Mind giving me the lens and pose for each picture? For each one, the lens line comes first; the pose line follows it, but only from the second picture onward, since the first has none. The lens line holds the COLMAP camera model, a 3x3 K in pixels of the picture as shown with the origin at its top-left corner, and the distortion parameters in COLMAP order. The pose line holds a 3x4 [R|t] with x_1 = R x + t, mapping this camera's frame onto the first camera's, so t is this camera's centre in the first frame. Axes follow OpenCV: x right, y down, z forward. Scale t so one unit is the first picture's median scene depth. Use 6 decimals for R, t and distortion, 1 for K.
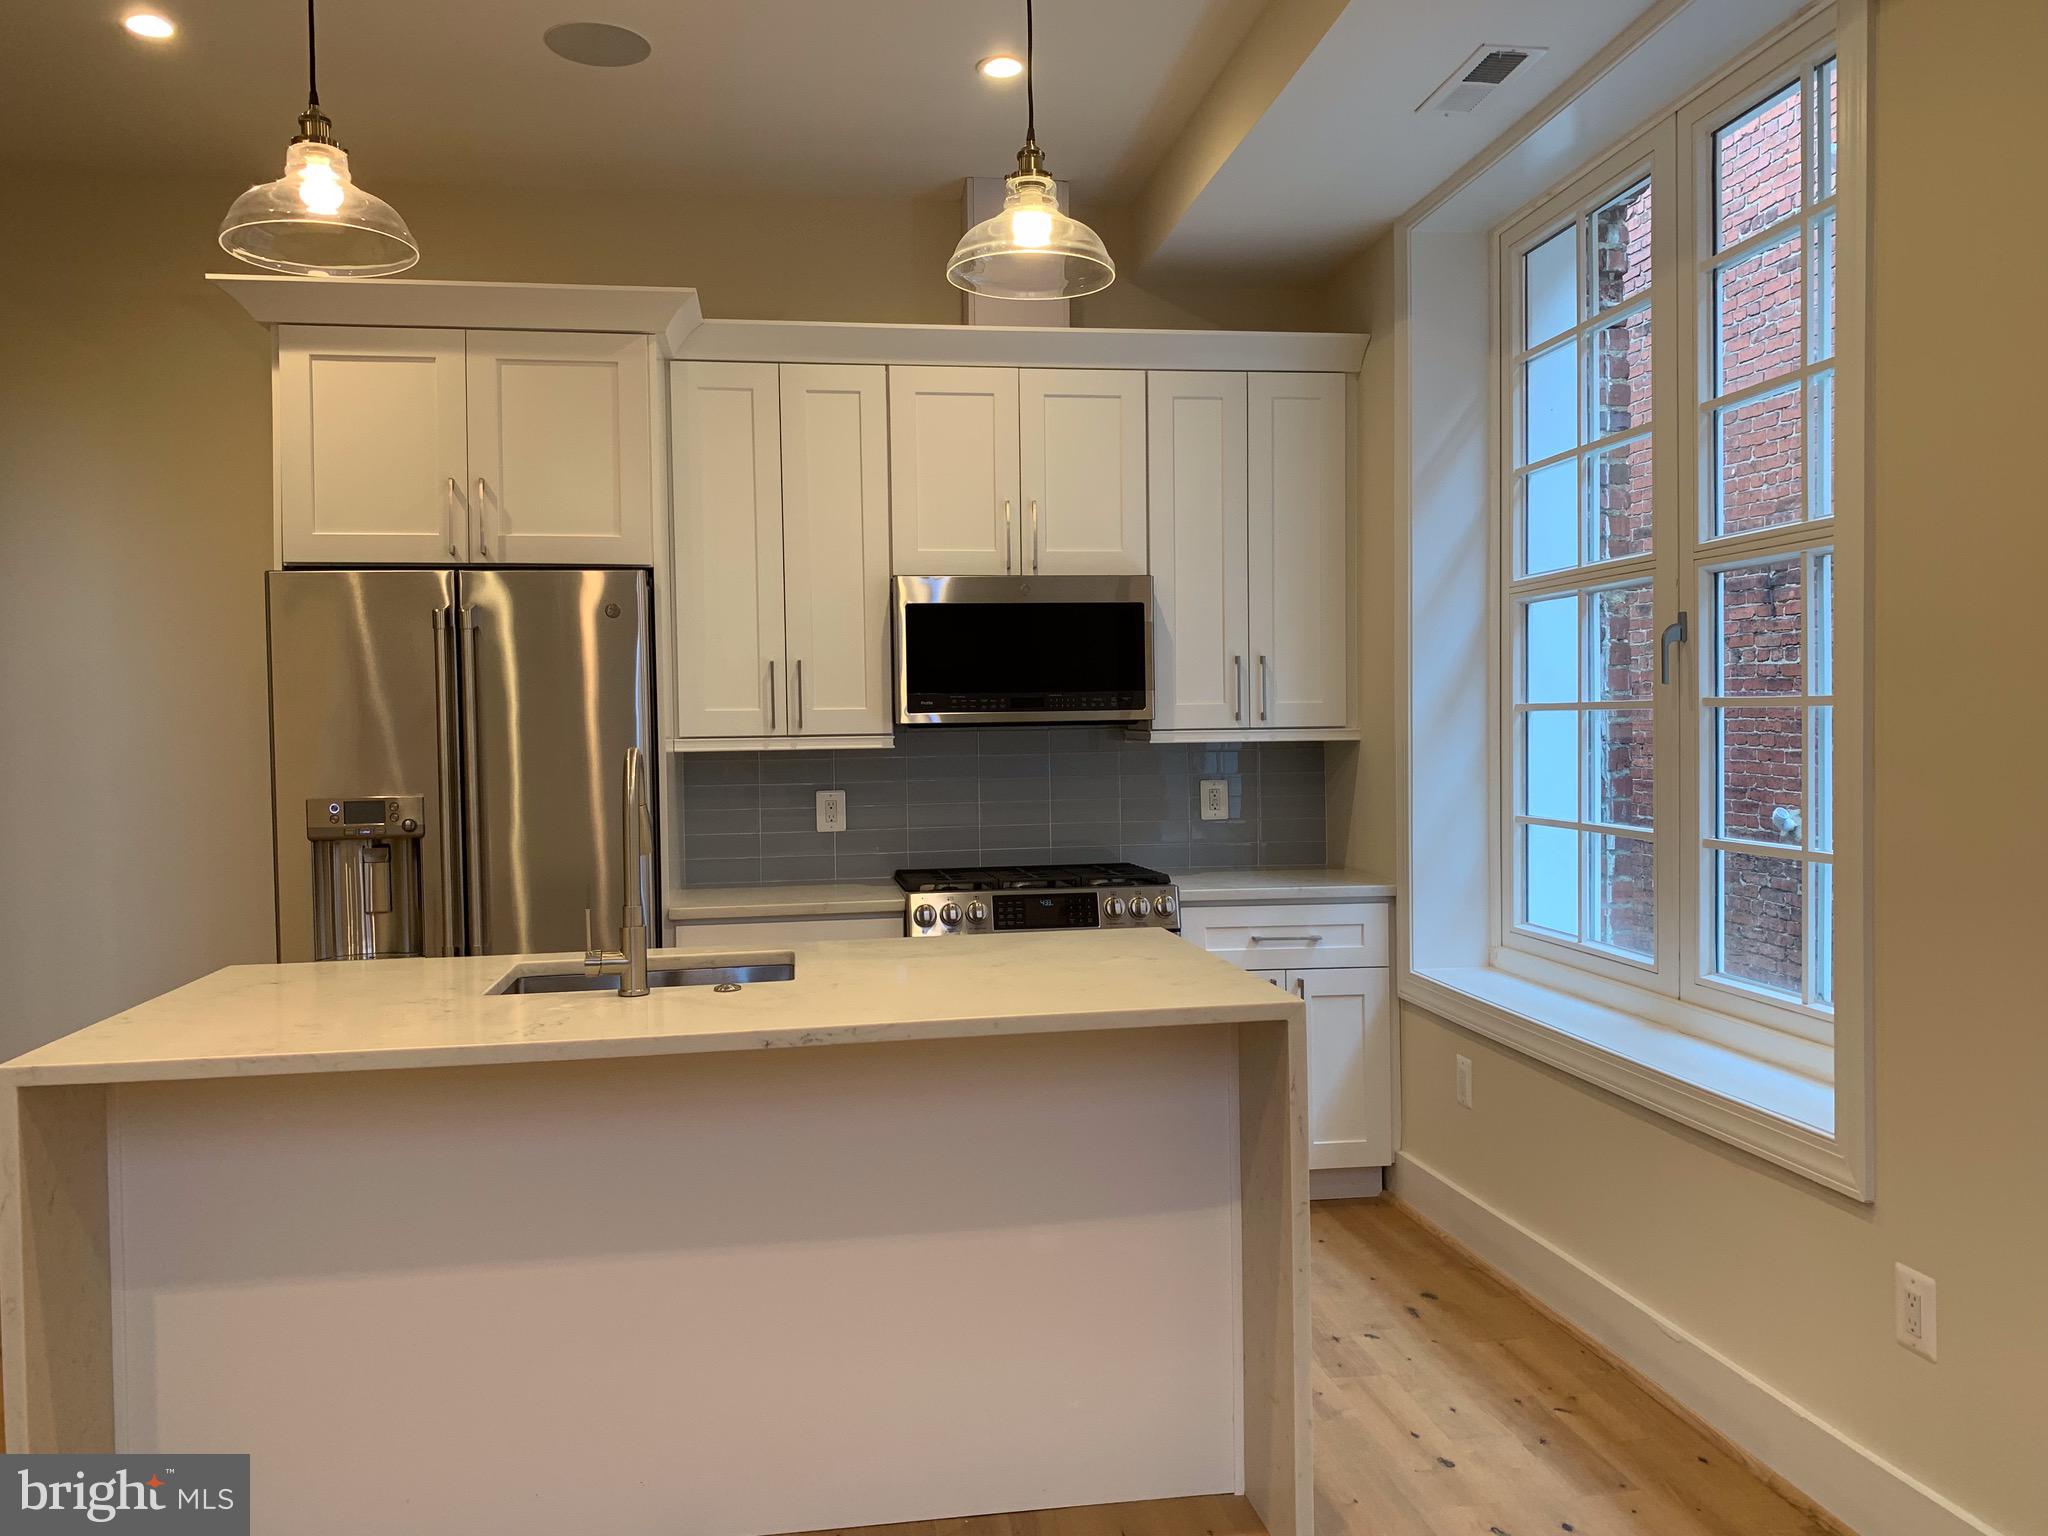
lens RADIAL K [[1545.8, 0, 1033.1], [0, 1545.8, 755.8], [0, 0, 1]] dist [0.103627, -0.144614]
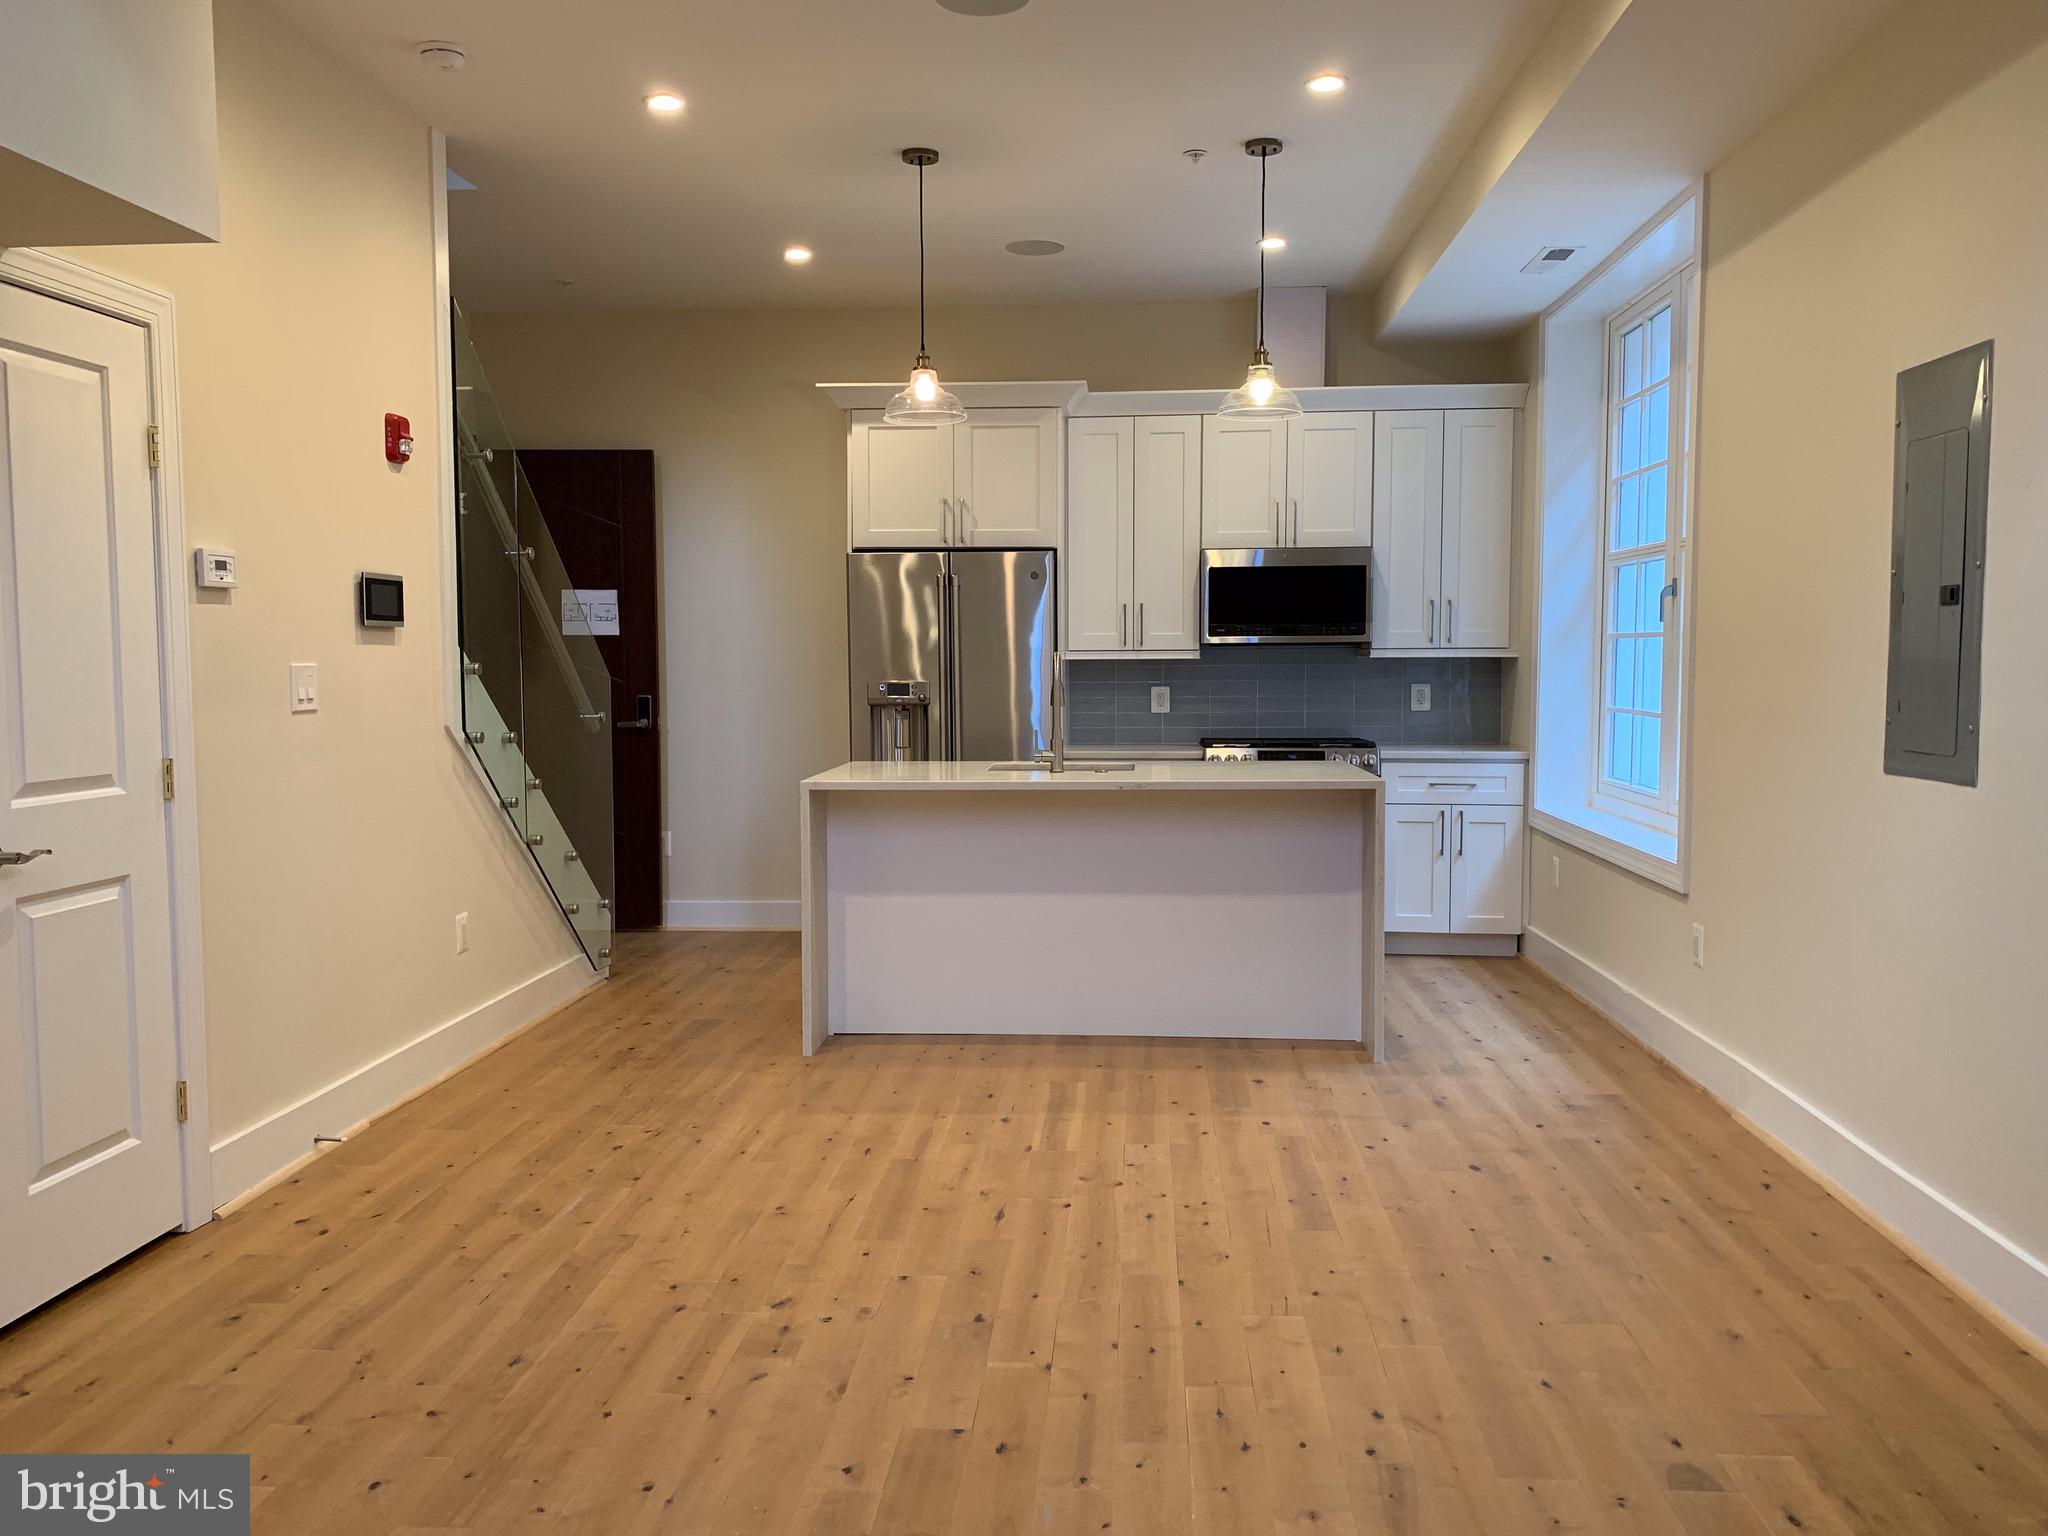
lens RADIAL K [[1560.6, 0, 1029.9], [0, 1560.6, 749.1], [0, 0, 1]] dist [0.050126, -0.068535]
pose [[0.974793, 0.024361, -0.221777, 0.096901], [-0.014745, 0.998882, 0.044915, 0.018369], [0.222623, -0.040513, 0.974062, -0.596370]]
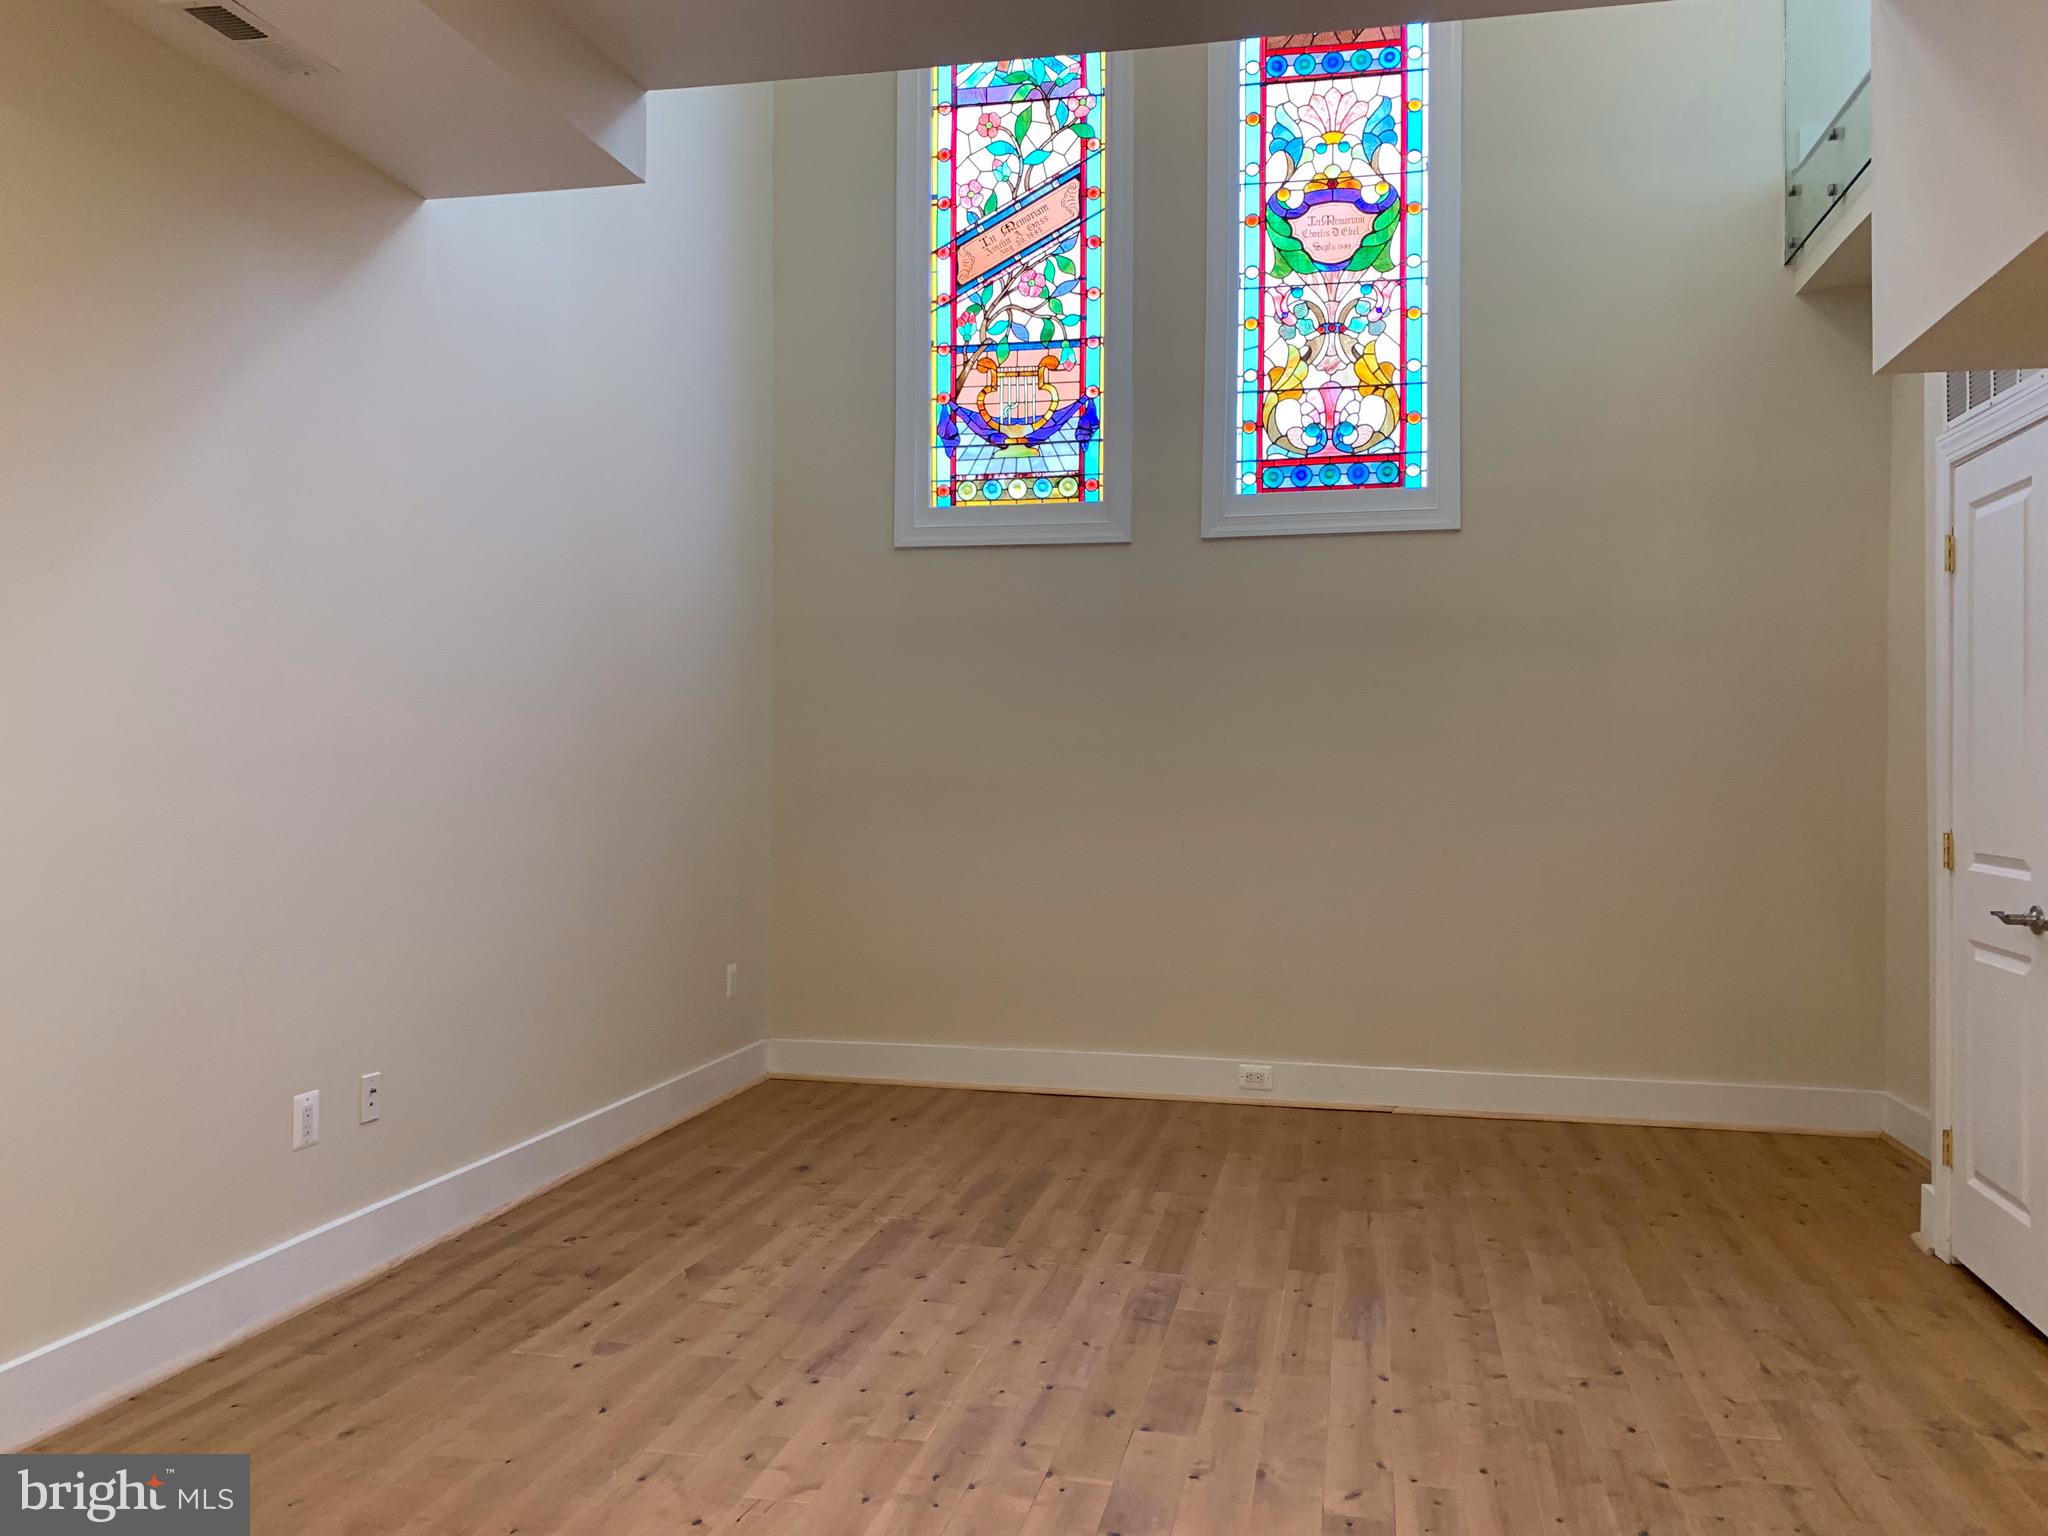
lens RADIAL K [[1566.9, 0, 1032.1], [0, 1566.9, 768.1], [0, 0, 1]] dist [-0.012256, -0.010402]
pose [[-0.934855, 0.014870, 0.354717, -0.259200], [0.018672, 0.999799, 0.007298, 0.016770], [-0.354537, 0.013446, -0.934945, 0.634236]]
